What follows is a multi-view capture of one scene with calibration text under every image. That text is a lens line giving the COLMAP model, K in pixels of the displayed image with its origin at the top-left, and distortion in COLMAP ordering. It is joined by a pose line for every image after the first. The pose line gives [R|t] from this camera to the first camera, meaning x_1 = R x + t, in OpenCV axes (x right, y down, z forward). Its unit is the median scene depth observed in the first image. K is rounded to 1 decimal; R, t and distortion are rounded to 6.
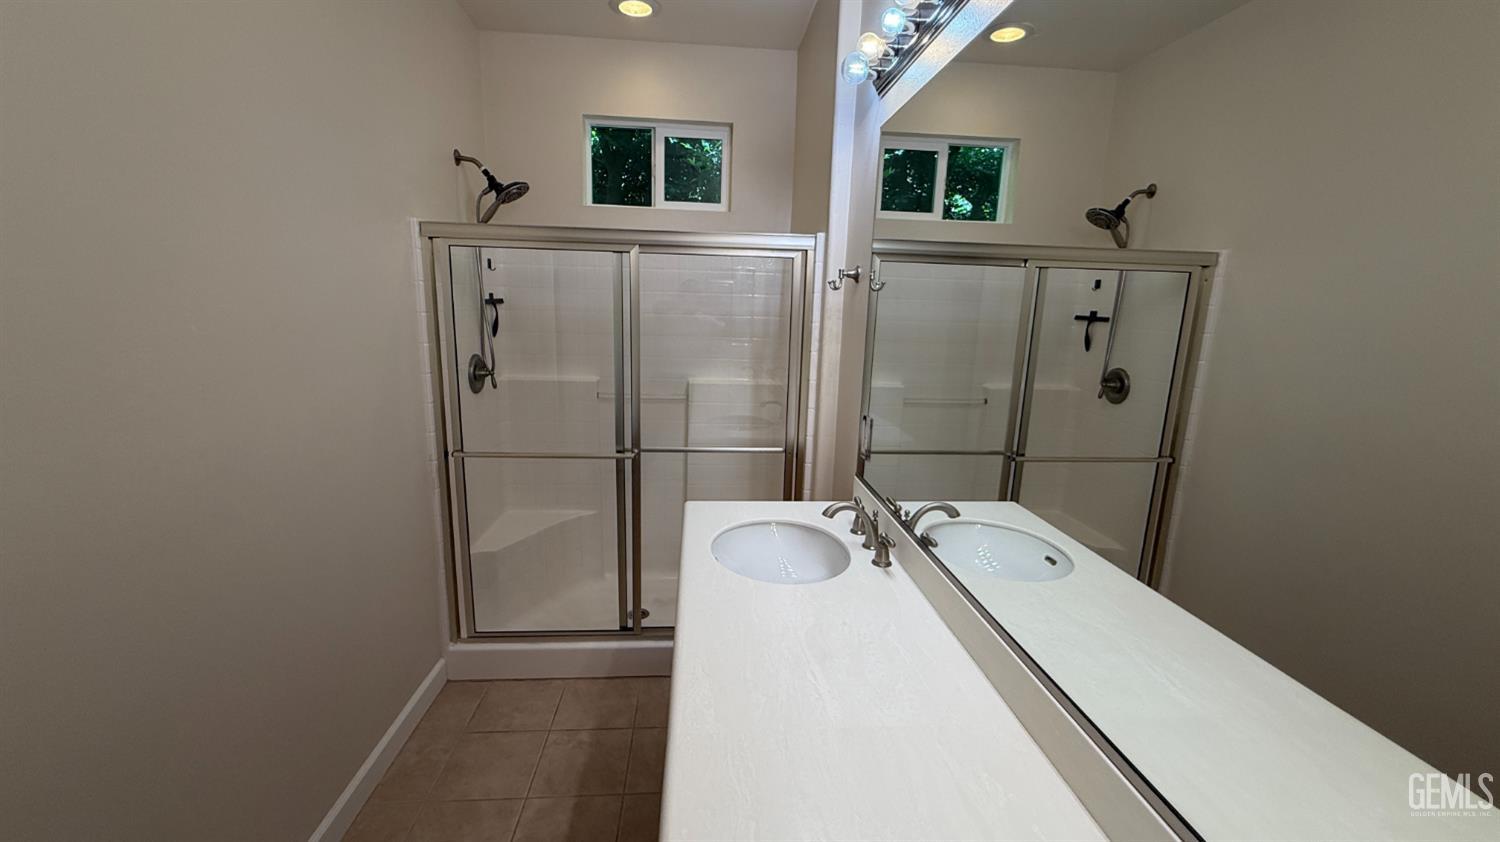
lens RADIAL K [[597.0, 0, 747.9], [0, 597.0, 425.0], [0, 0, 1]] dist [0.000837, -0.000251]
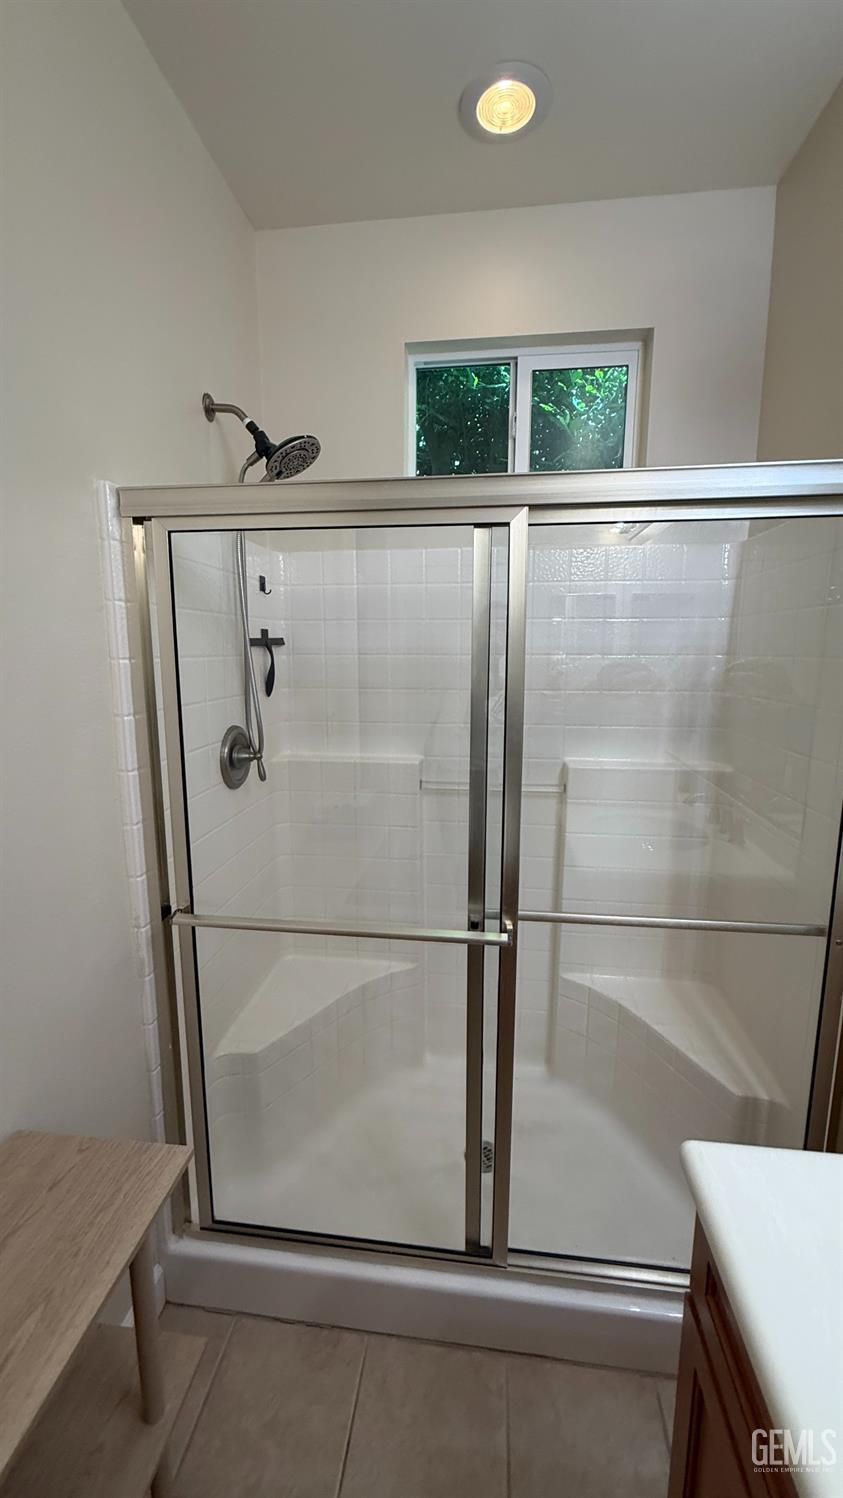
lens RADIAL K [[596.2, 0, 421.5], [0, 596.2, 749.0], [0, 0, 1]] dist [0.000837, -0.000251]
pose [[0.978930, 0.003434, -0.204169, -0.135501], [-0.011690, 0.999161, -0.039246, -0.070517], [0.203863, 0.040806, 0.978149, 0.423927]]
